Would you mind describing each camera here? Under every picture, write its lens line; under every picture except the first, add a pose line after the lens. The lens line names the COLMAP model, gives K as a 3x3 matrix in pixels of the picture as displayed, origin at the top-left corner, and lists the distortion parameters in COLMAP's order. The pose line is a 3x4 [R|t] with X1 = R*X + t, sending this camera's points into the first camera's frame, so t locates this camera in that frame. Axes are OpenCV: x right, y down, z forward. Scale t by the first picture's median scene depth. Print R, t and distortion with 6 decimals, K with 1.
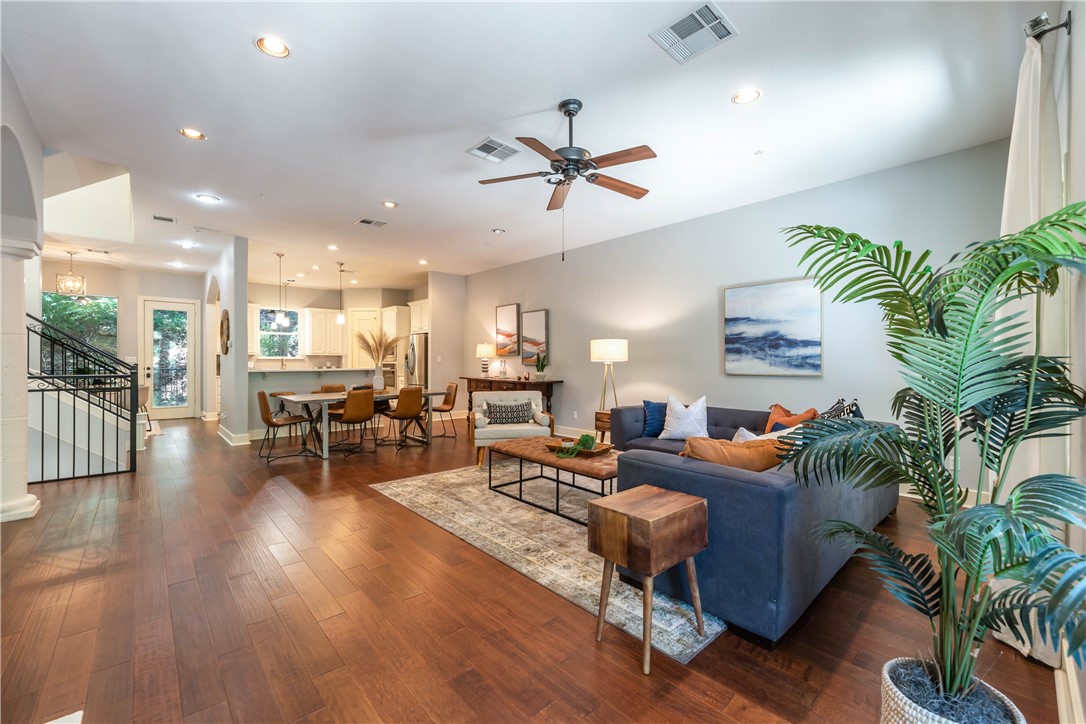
lens RADIAL K [[439.3, 0, 539.8], [0, 439.3, 363.8], [0, 0, 1]] dist [0.001701, 0.000285]
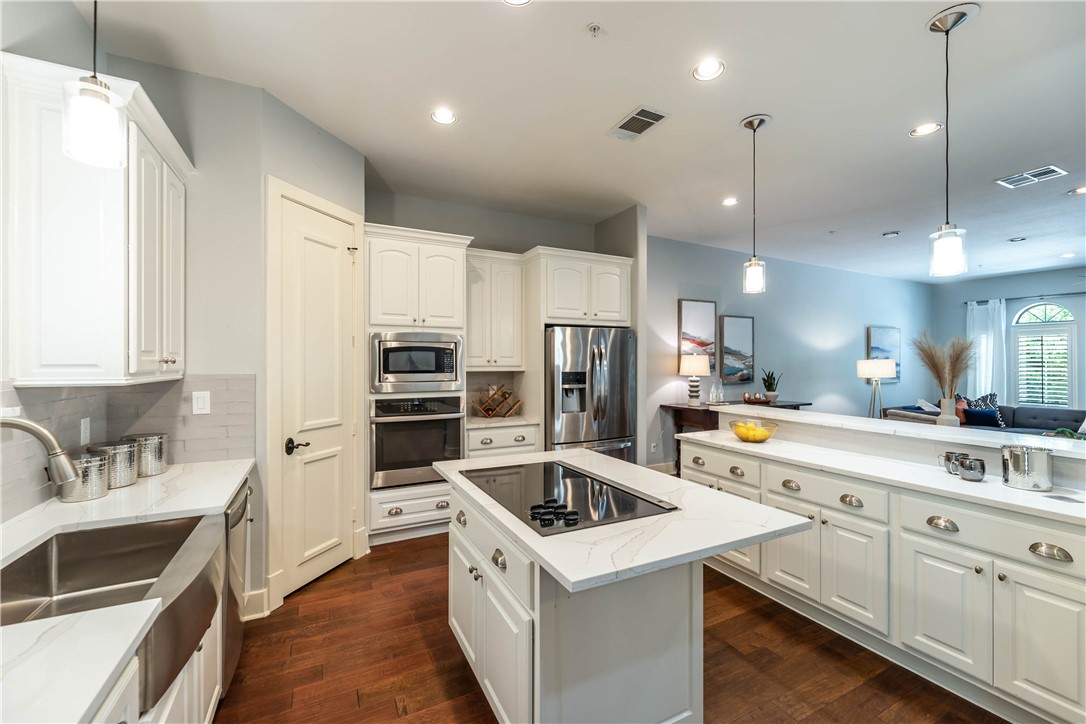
lens RADIAL K [[439.3, 0, 536.4], [0, 439.3, 361.3], [0, 0, 1]] dist [0.001701, 0.000285]
pose [[0.256362, -0.002214, 0.966578, -0.828359], [-0.003302, 0.999990, 0.003167, -0.036607], [-0.966575, -0.004003, 0.256352, 1.071379]]
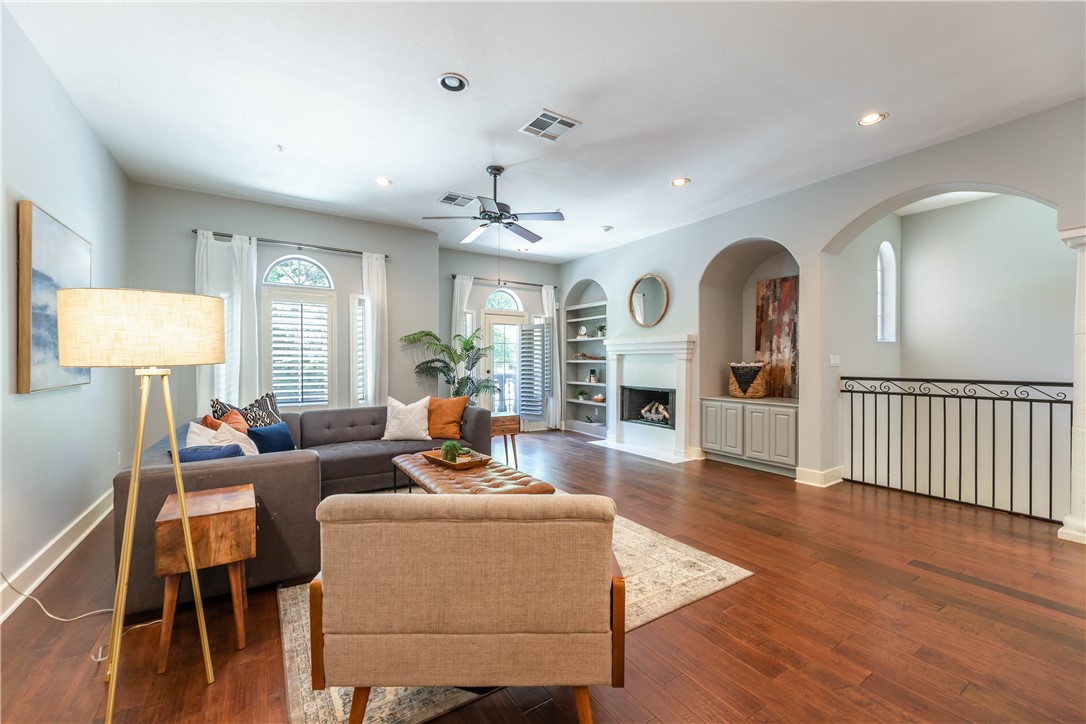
lens RADIAL K [[439.3, 0, 543.6], [0, 439.3, 363.1], [0, 0, 1]] dist [0.001701, 0.000285]
pose [[-0.988649, -0.004935, 0.150162, -0.115269], [-0.004286, 0.999980, 0.004646, -0.010401], [-0.150182, 0.003949, -0.988650, 0.856290]]
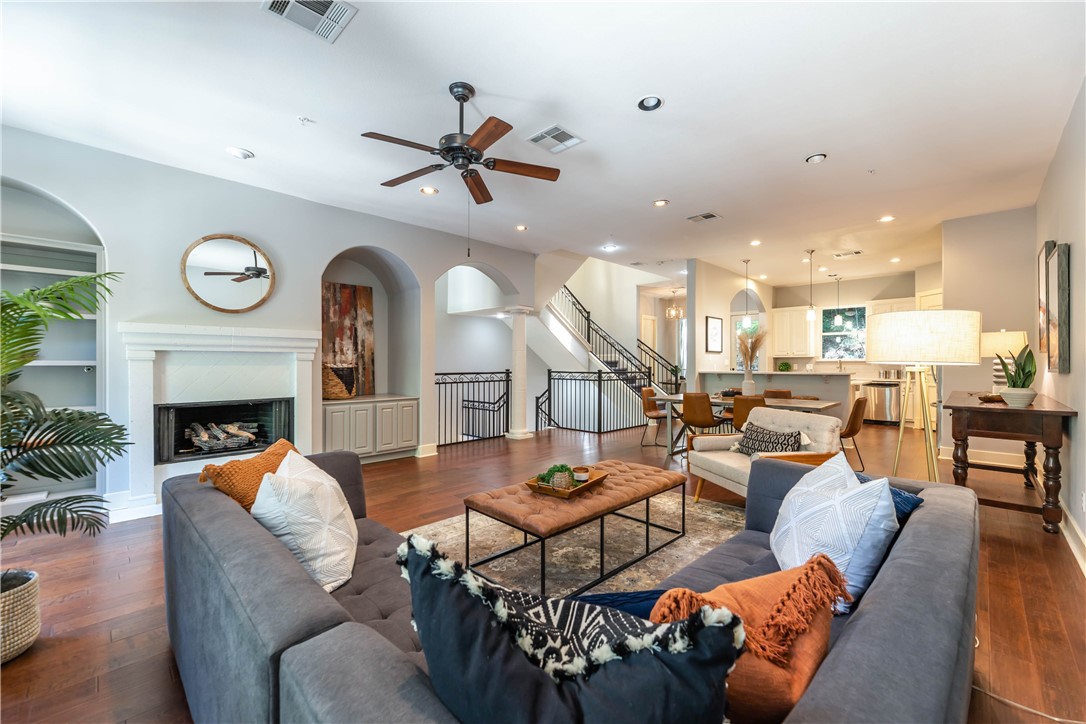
lens RADIAL K [[439.3, 0, 549.6], [0, 439.3, 361.9], [0, 0, 1]] dist [0.001701, 0.000285]
pose [[0.072387, -0.001656, -0.997375, 0.361634], [0.001294, 0.999998, -0.001566, -0.010793], [0.997376, -0.001178, 0.072389, 0.423429]]
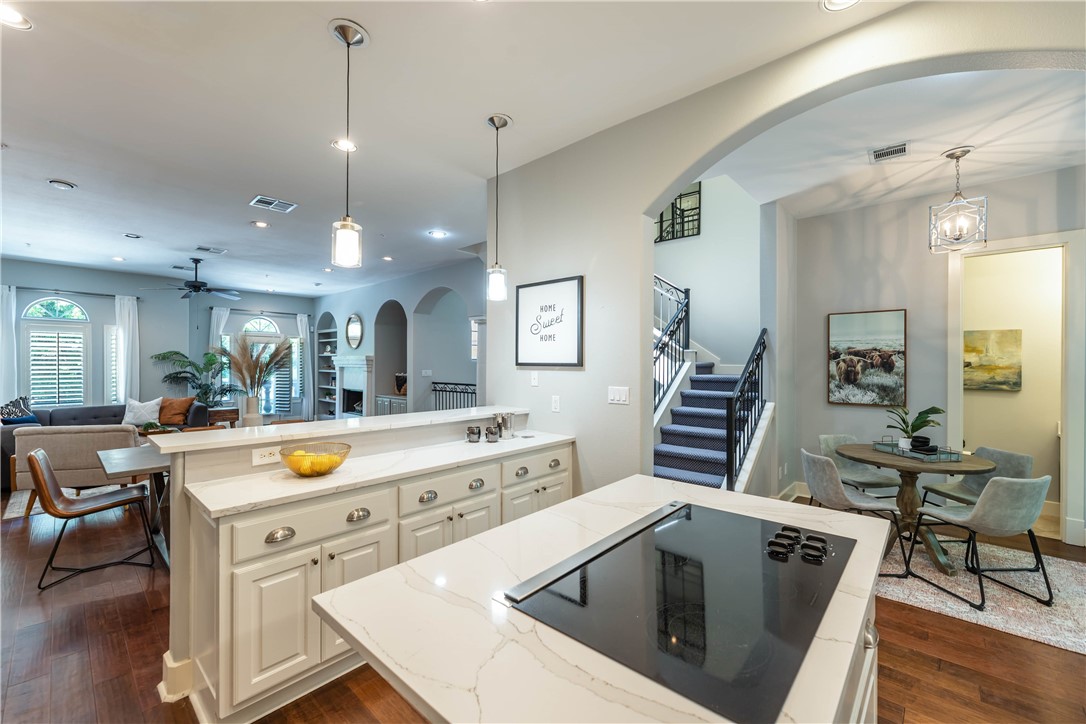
lens RADIAL K [[439.3, 0, 544.2], [0, 439.3, 363.0], [0, 0, 1]] dist [0.001701, 0.000285]
pose [[-0.993941, -0.007145, -0.109684, -0.538425], [-0.006978, 0.999974, -0.001907, -0.034902], [0.109695, -0.001130, -0.993965, 1.258582]]
